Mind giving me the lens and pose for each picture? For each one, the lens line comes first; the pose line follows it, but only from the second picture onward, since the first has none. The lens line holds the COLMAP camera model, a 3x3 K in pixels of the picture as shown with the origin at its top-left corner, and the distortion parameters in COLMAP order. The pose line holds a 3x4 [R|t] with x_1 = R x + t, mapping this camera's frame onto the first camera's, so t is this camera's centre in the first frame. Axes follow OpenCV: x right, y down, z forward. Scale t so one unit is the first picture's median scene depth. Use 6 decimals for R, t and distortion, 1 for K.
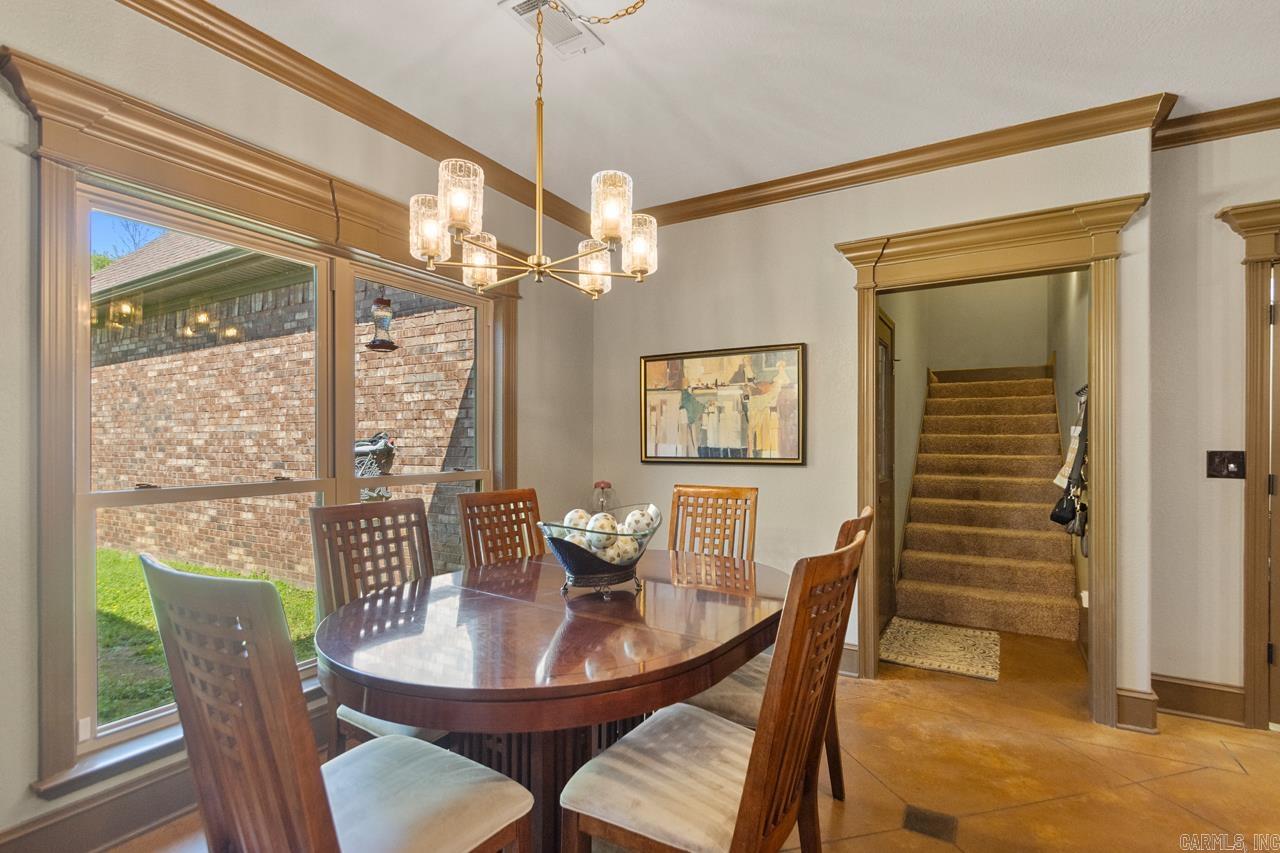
lens RADIAL K [[598.2, 0, 642.8], [0, 598.2, 433.3], [0, 0, 1]] dist [0.007788, -0.004055]
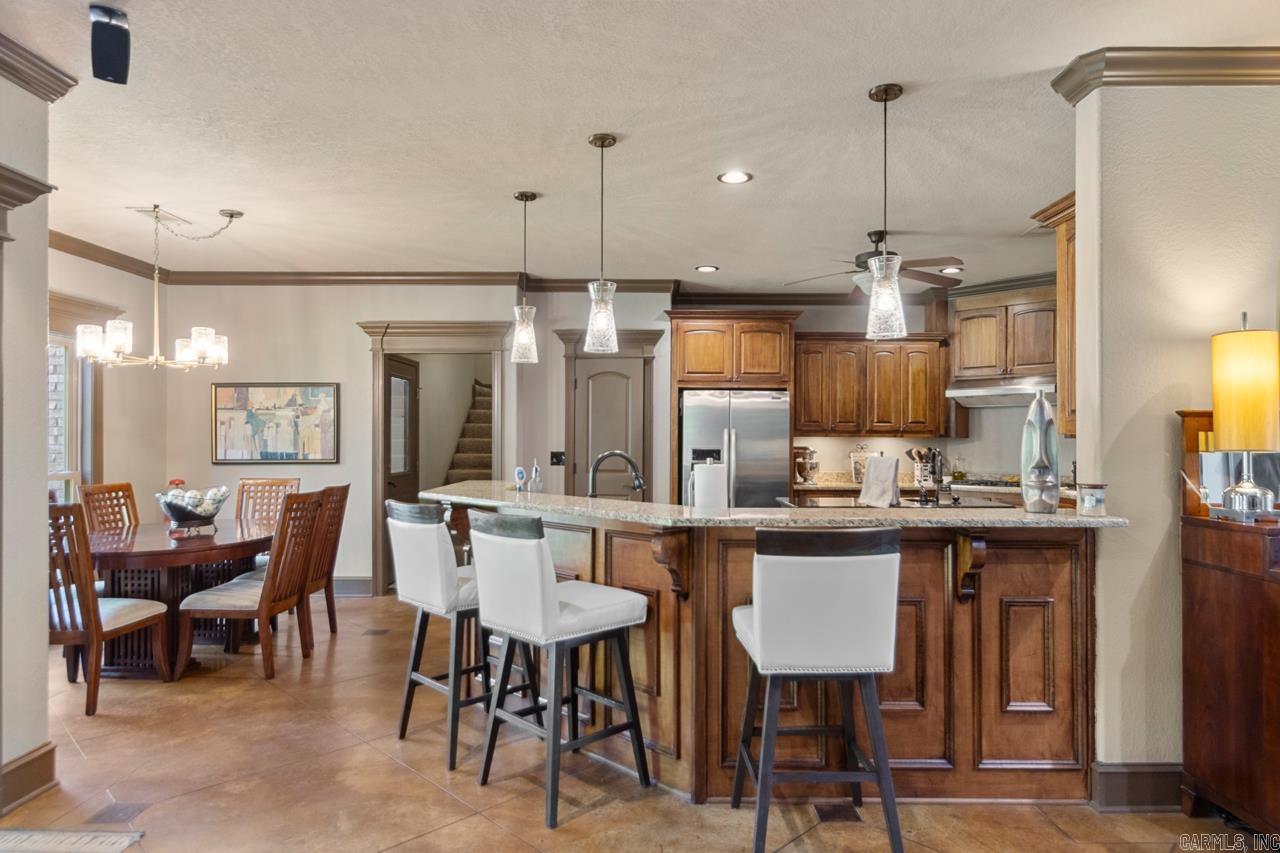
lens RADIAL K [[763.0, 0, 650.0], [0, 763.0, 433.5], [0, 0, 1]] dist [0.010573, 0.002963]
pose [[0.860613, 0.001344, 0.509258, -0.035028], [-0.006163, 0.999951, 0.007775, -0.041513], [-0.509222, -0.009830, 0.860579, -1.044679]]
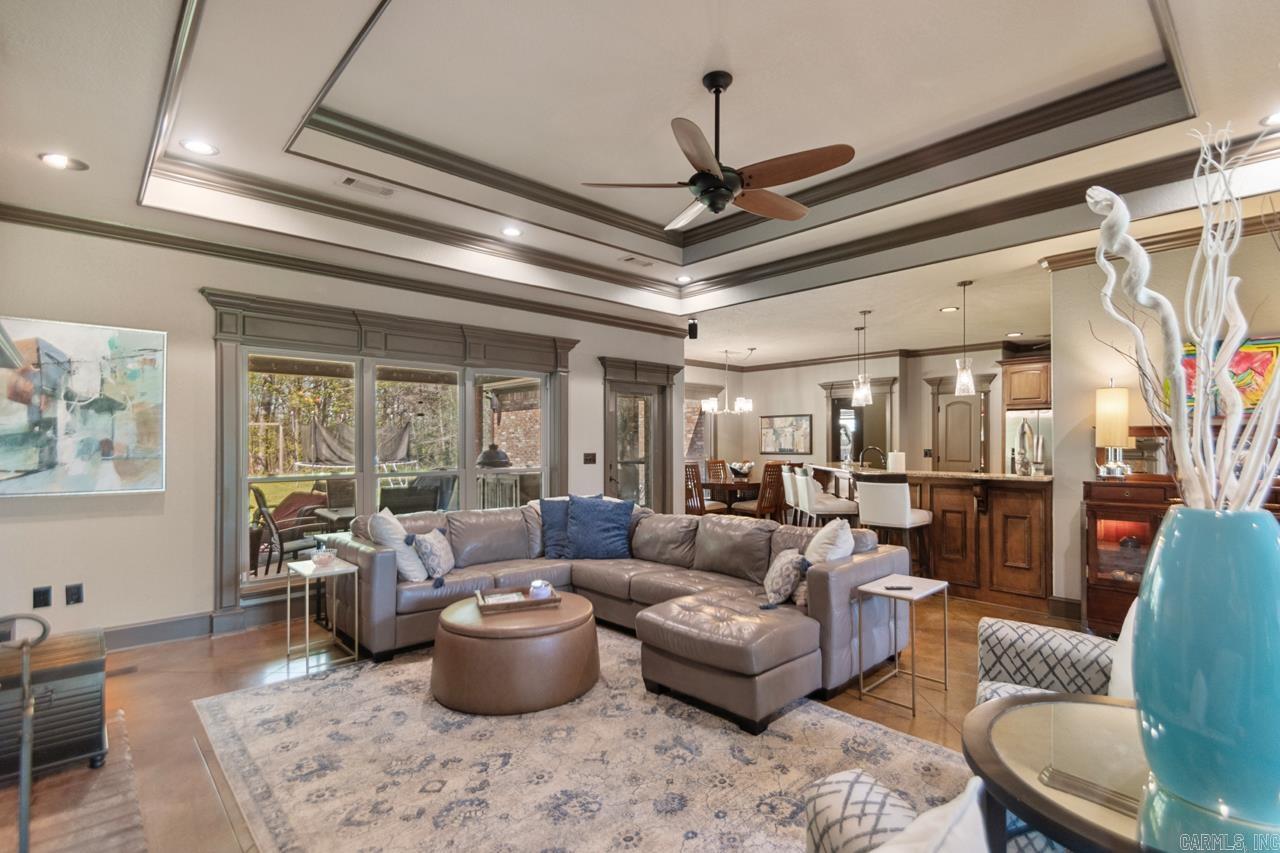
lens RADIAL K [[598.2, 0, 652.5], [0, 598.2, 432.3], [0, 0, 1]] dist [0.007788, -0.004055]
pose [[0.963811, -0.008092, -0.266463, 0.297014], [0.007323, 0.999966, -0.003880, -0.051672], [0.266486, 0.001789, 0.963837, -2.114382]]
